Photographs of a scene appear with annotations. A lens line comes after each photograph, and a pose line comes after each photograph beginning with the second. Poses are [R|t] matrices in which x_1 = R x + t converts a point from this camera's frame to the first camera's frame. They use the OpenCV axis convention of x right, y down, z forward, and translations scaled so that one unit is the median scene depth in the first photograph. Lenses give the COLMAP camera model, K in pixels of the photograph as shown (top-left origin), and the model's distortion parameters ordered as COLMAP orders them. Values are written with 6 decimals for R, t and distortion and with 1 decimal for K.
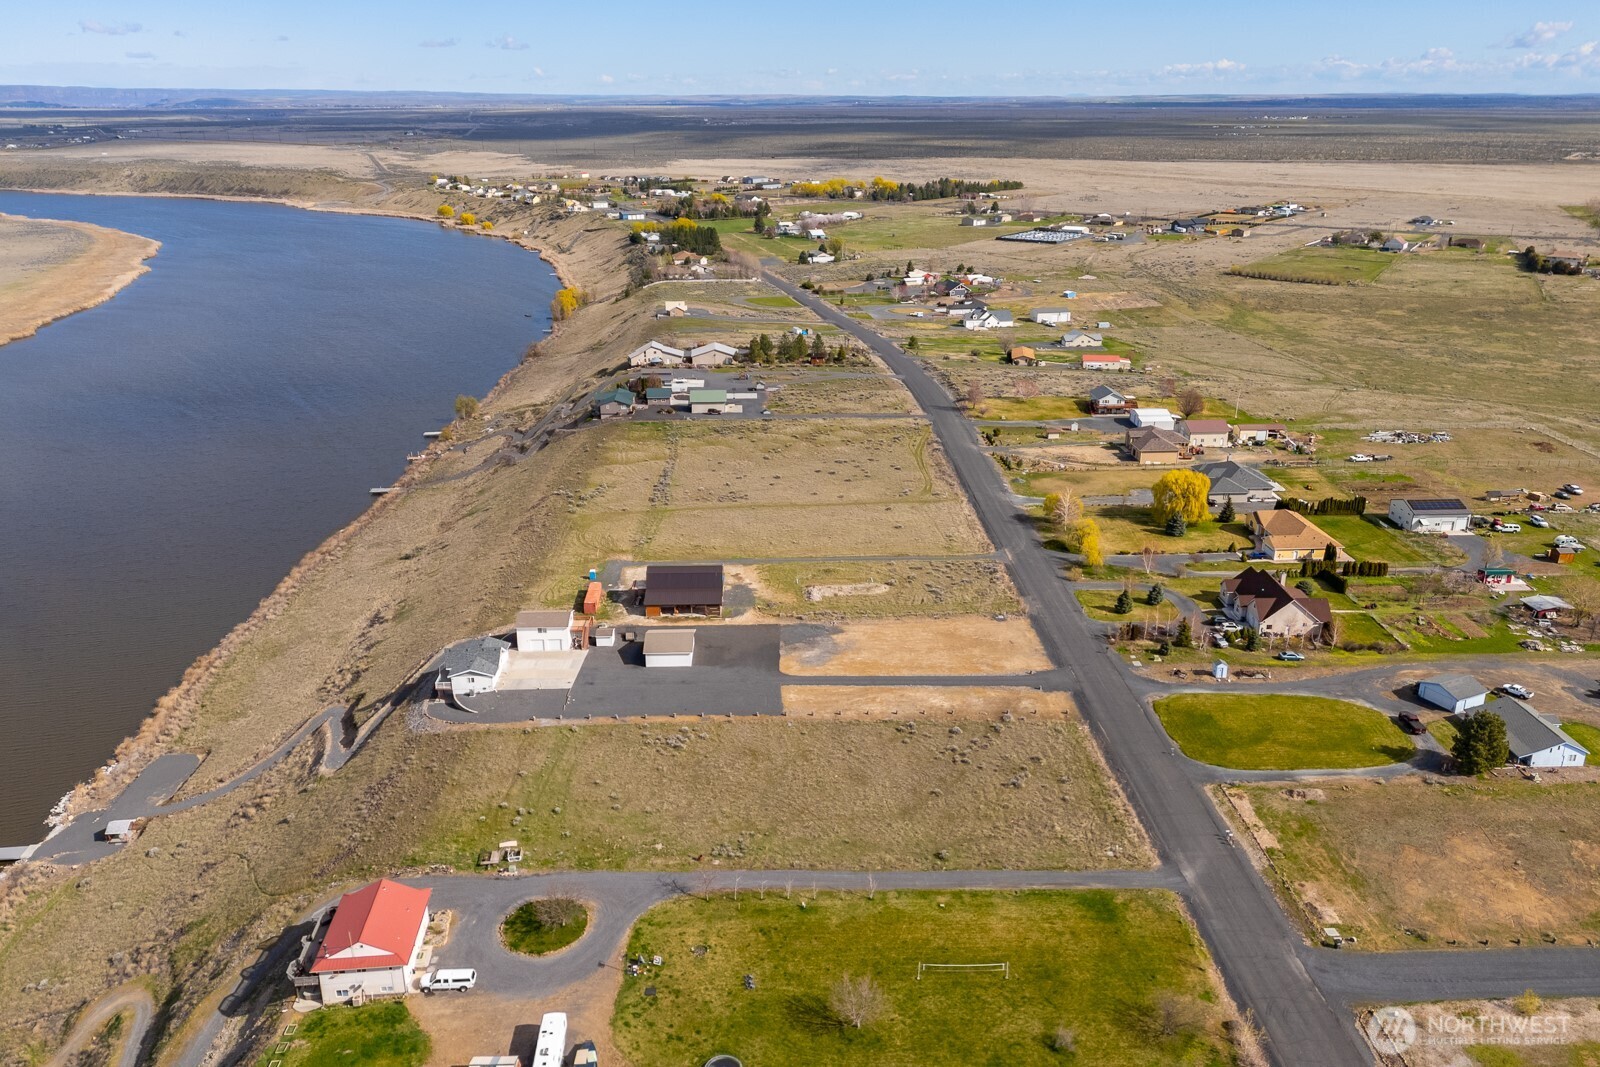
lens RADIAL K [[1190.2, 0, 802.7], [0, 1190.2, 536.8], [0, 0, 1]] dist [0.077155, -0.081376]
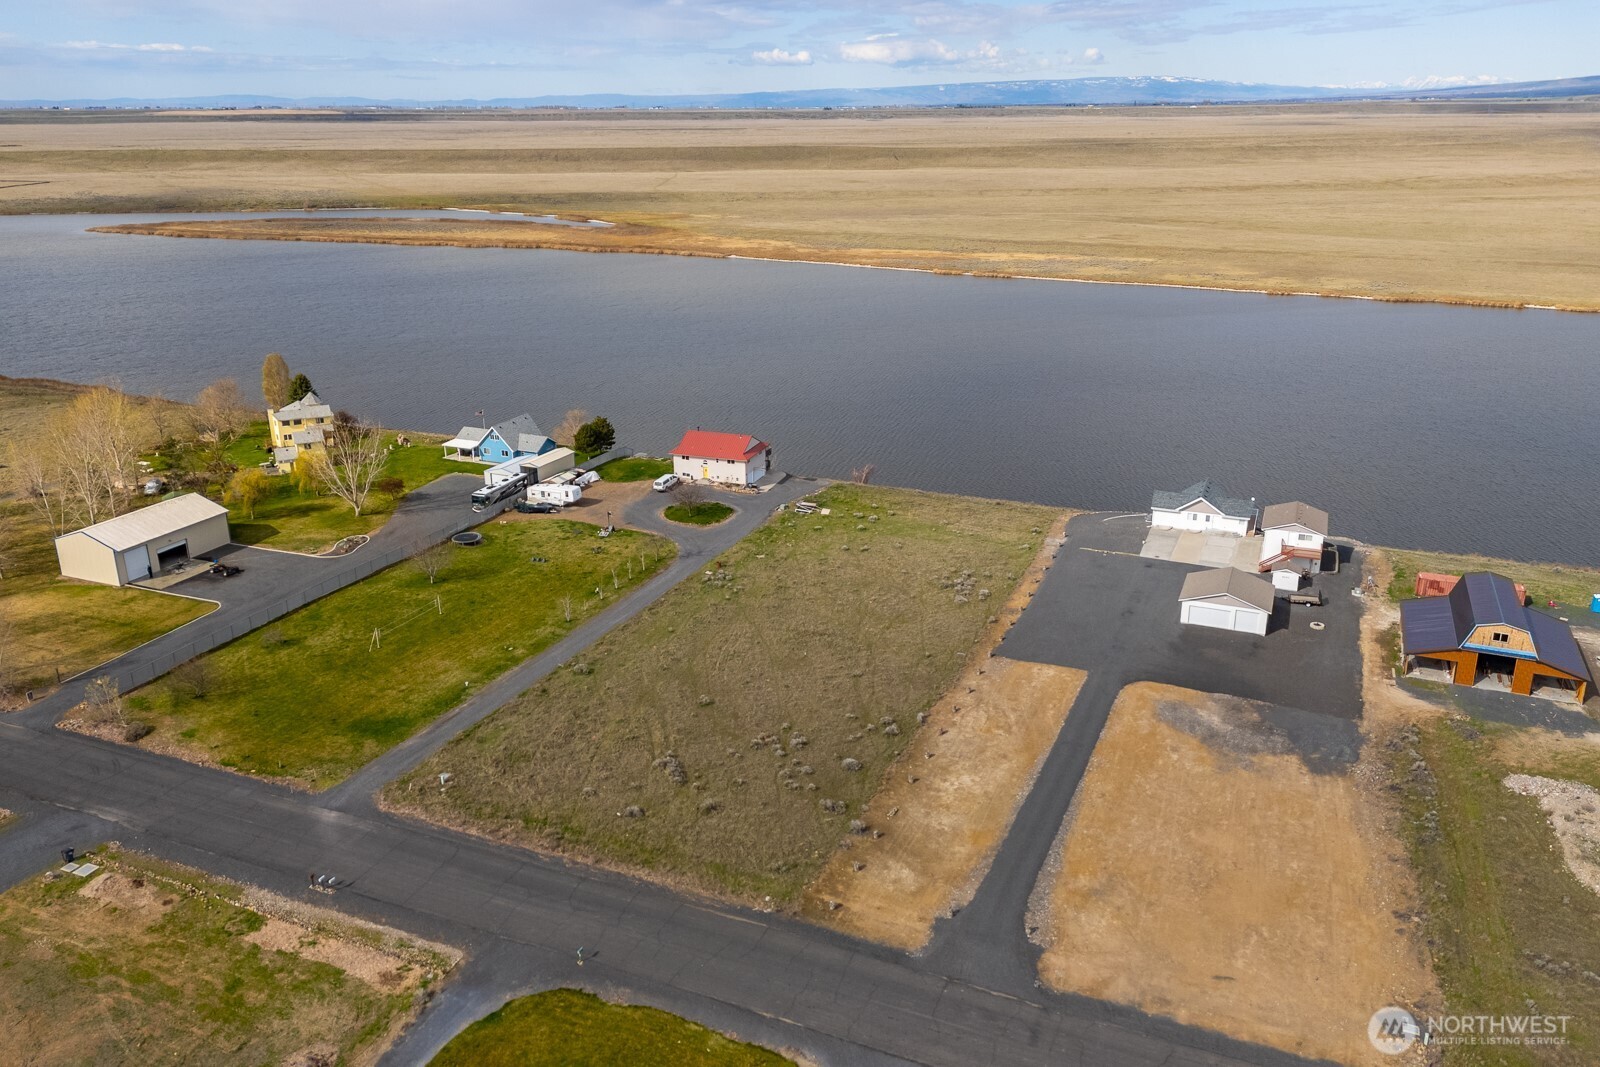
lens RADIAL K [[1190.2, 0, 812.3], [0, 1190.2, 497.3], [0, 0, 1]] dist [0.077155, -0.081376]
pose [[-0.413412, 0.288442, -0.863650, 0.546706], [-0.306932, 0.848842, 0.430418, -0.172198], [0.857253, 0.443022, -0.262390, 0.991380]]
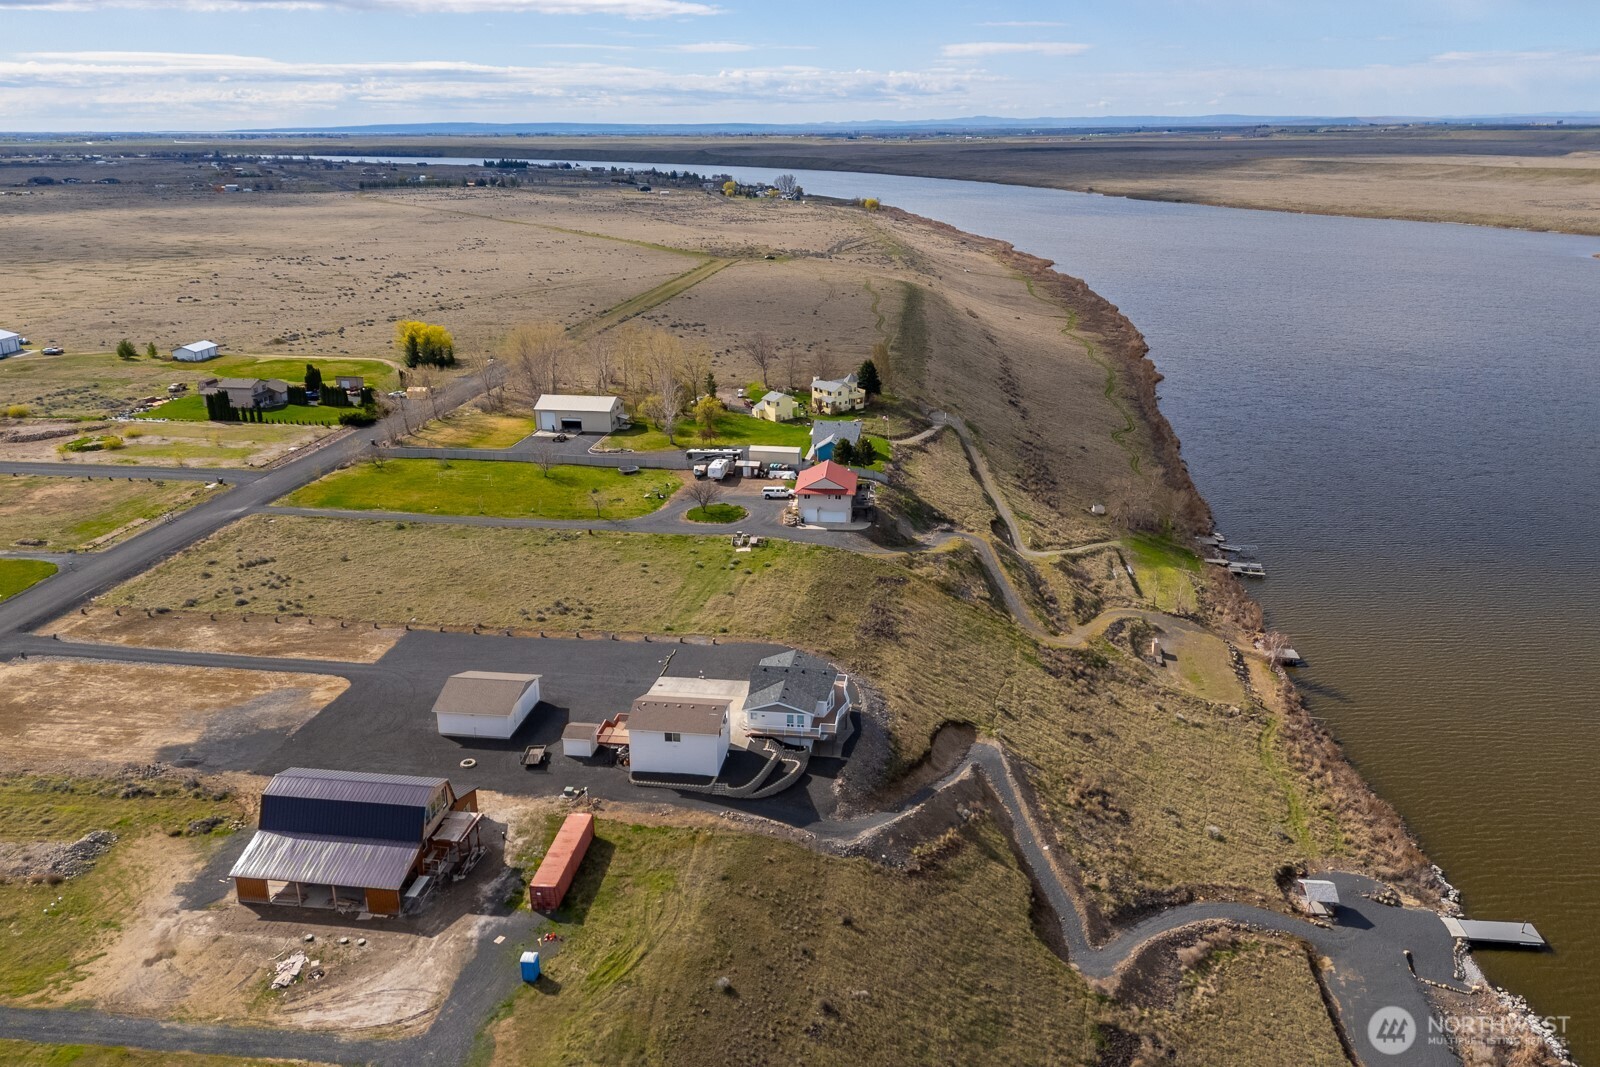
lens RADIAL K [[1190.2, 0, 803.9], [0, 1190.2, 520.4], [0, 0, 1]] dist [0.077155, -0.081376]
pose [[-0.984995, -0.047479, 0.165924, -0.383290], [0.065696, 0.785881, 0.614878, -0.363786], [-0.159590, 0.616553, -0.770969, 1.448574]]
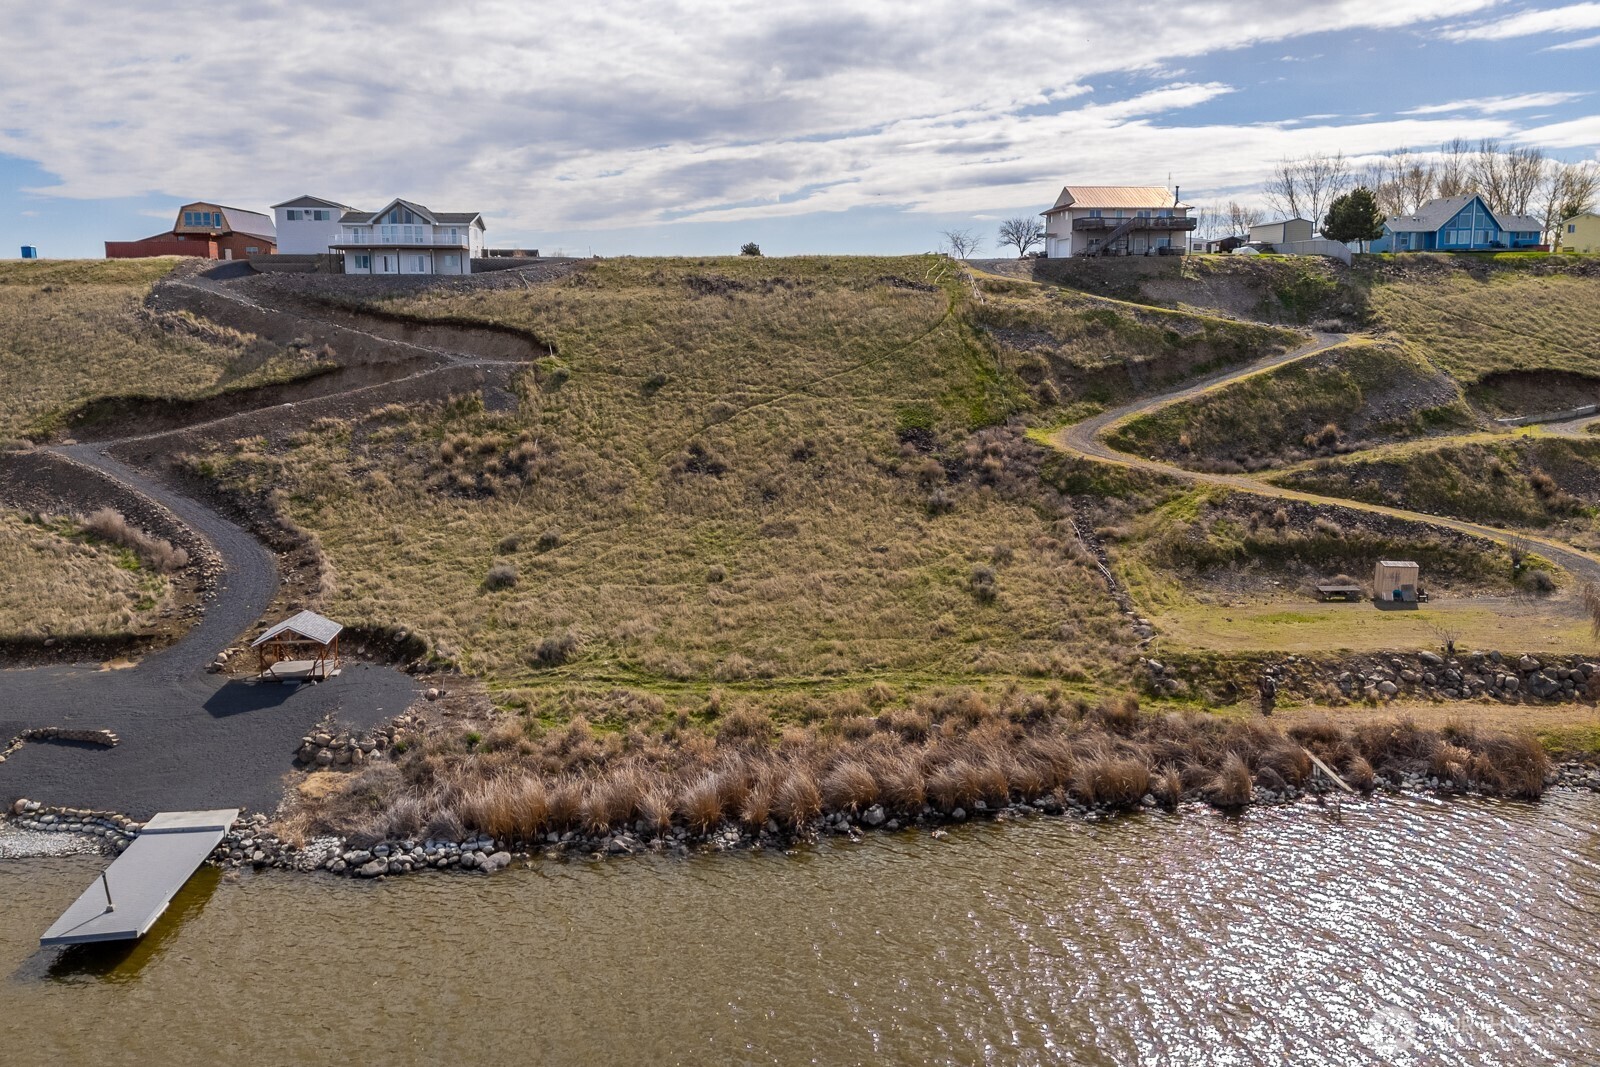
lens RADIAL K [[1190.2, 0, 799.9], [0, 1190.2, 514.7], [0, 0, 1]] dist [0.077155, -0.081376]
pose [[-0.014401, -0.168091, 0.985666, -0.883825], [0.346199, 0.923958, 0.162626, 0.204872], [-0.938051, 0.343578, 0.044887, 0.850891]]
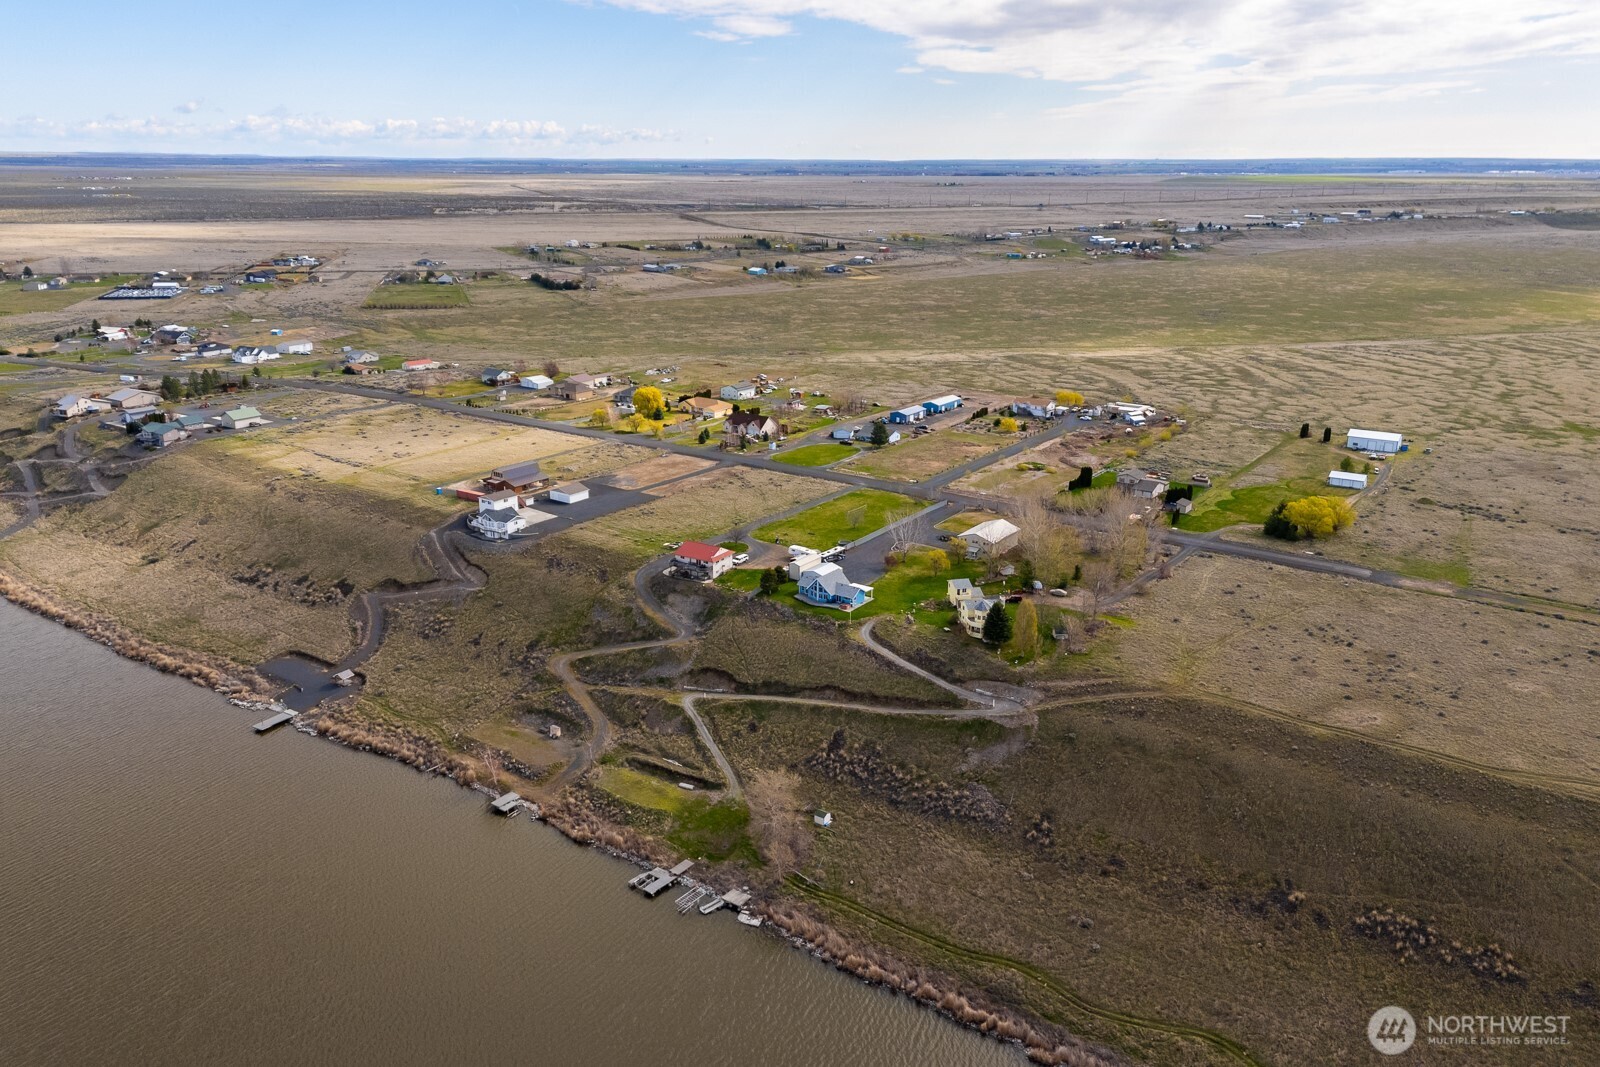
lens RADIAL K [[1190.2, 0, 803.1], [0, 1190.2, 497.7], [0, 0, 1]] dist [0.077155, -0.081376]
pose [[0.605471, -0.211714, 0.767191, -1.323087], [0.267446, 0.962035, 0.054413, 0.099688], [-0.749584, 0.172237, 0.639107, -0.420882]]
